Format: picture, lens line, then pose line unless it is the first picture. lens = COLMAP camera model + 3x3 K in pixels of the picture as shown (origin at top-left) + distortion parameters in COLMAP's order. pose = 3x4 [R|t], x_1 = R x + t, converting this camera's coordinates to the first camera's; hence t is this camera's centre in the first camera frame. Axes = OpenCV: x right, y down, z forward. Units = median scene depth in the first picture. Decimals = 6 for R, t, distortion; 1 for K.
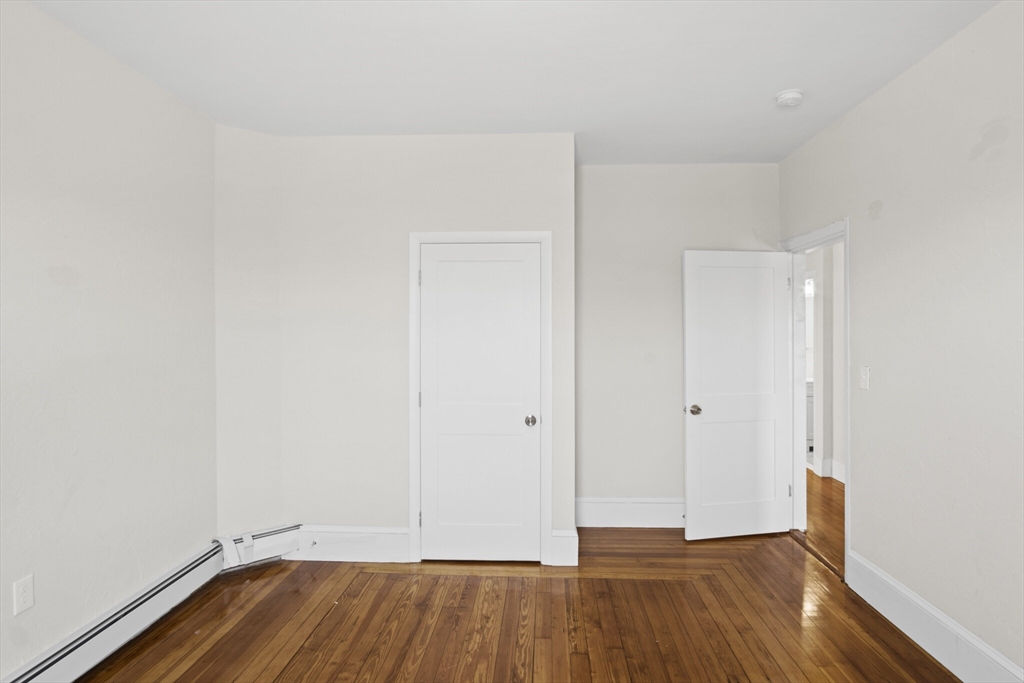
lens RADIAL K [[555.5, 0, 516.8], [0, 555.5, 334.6], [0, 0, 1]] dist [-0.018068, 0.003968]
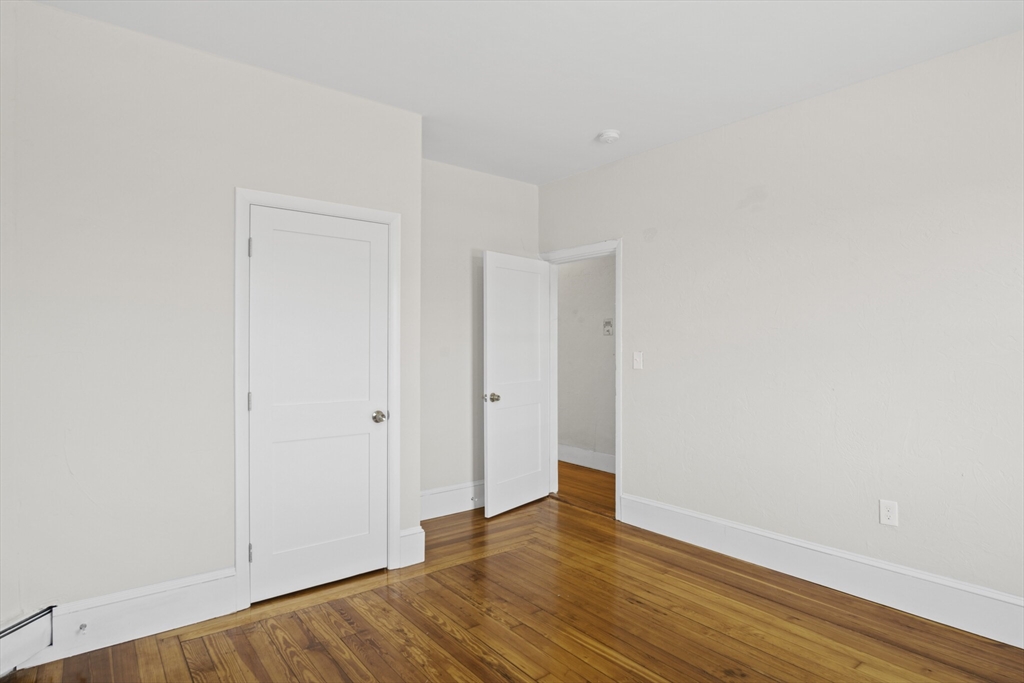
lens RADIAL K [[555.5, 0, 515.1], [0, 555.5, 347.3], [0, 0, 1]] dist [-0.018068, 0.003968]
pose [[0.756299, -0.002320, 0.654222, -0.423042], [0.000783, 0.999996, 0.002641, 0.039762], [-0.654225, -0.001485, 0.756298, 0.164672]]
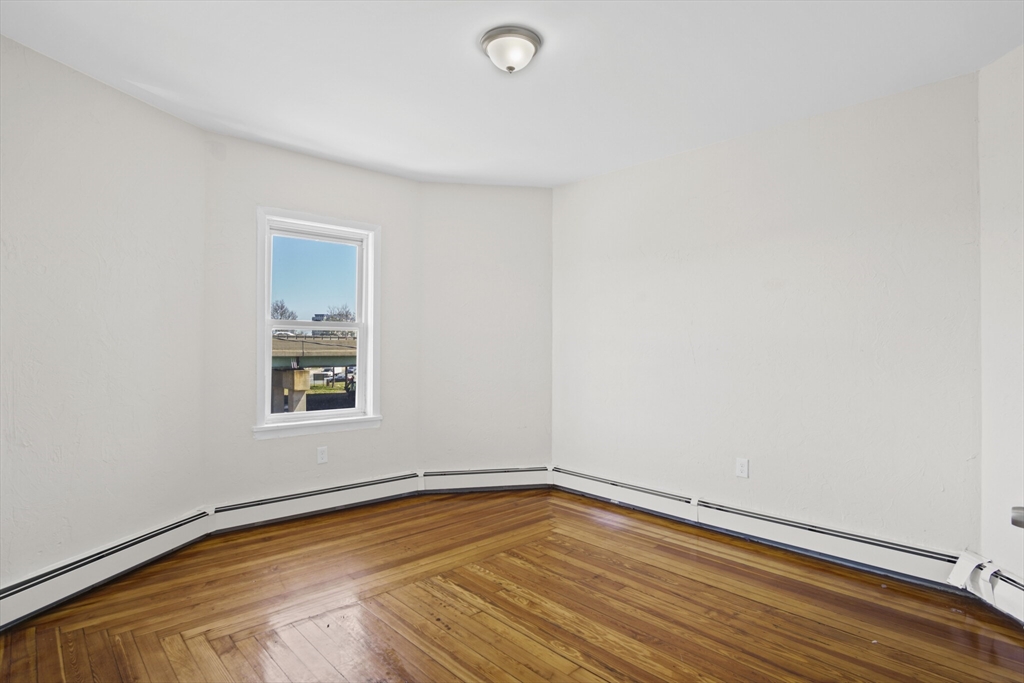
lens RADIAL K [[555.5, 0, 511.5], [0, 555.5, 342.5], [0, 0, 1]] dist [-0.018068, 0.003968]
pose [[-0.708808, -0.008725, -0.705348, 0.551289], [-0.008789, 0.999955, -0.003536, 0.044815], [0.705347, 0.003693, -0.708853, 1.050855]]
